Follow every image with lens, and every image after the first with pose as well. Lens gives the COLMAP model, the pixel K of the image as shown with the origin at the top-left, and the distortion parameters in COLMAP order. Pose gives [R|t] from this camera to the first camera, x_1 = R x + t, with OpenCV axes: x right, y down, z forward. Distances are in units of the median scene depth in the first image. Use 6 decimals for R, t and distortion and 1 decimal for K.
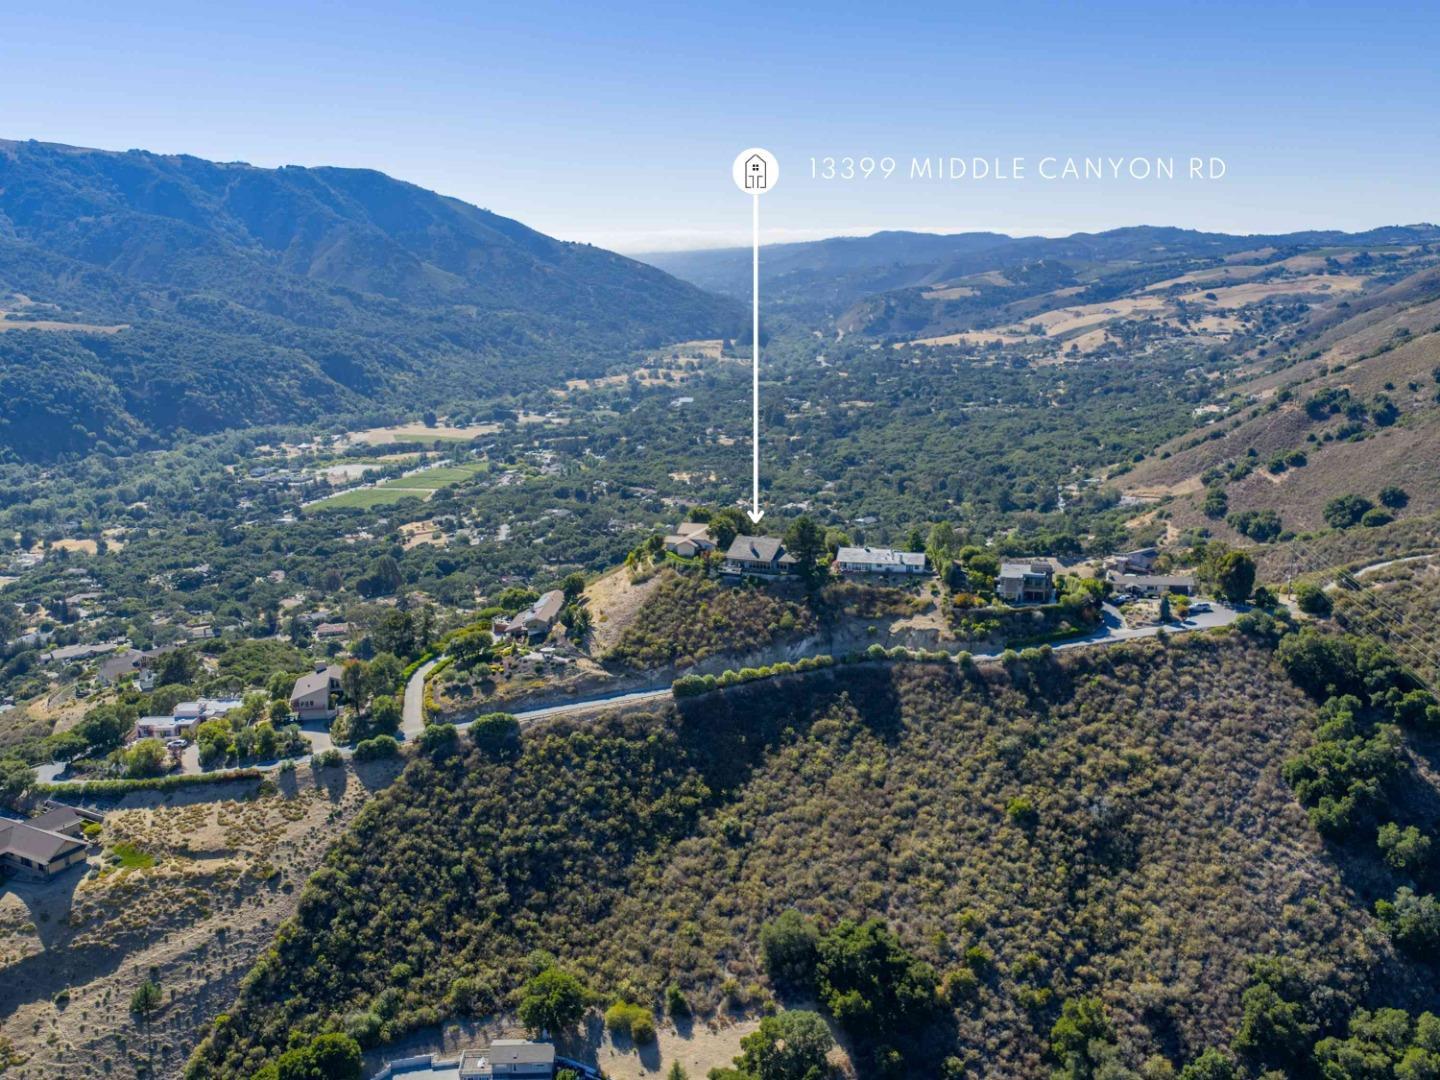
lens RADIAL K [[1347.0, 0, 720.0], [0, 1347.0, 540.0], [0, 0, 1]] dist [0.034958, -0.075593]
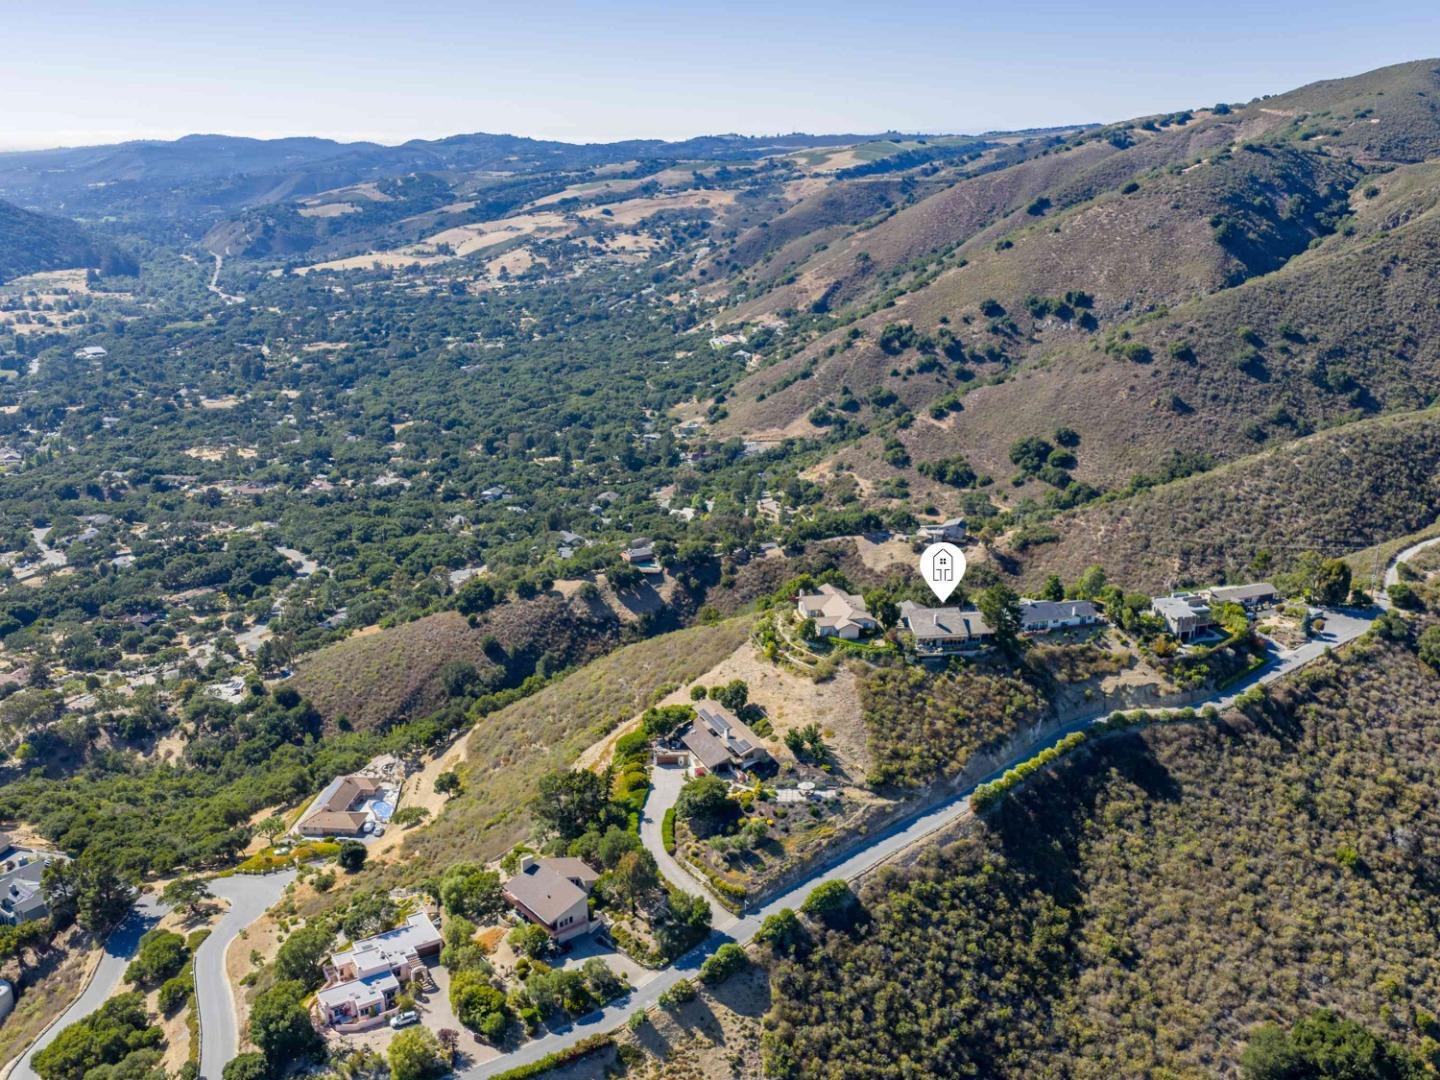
lens RADIAL K [[1347.0, 0, 720.0], [0, 1347.0, 540.0], [0, 0, 1]] dist [0.034958, -0.075593]
pose [[0.881415, -0.131668, 0.453619, -0.195648], [0.100090, 0.990617, 0.093057, -0.057033], [-0.461616, -0.036619, 0.886324, 0.097310]]
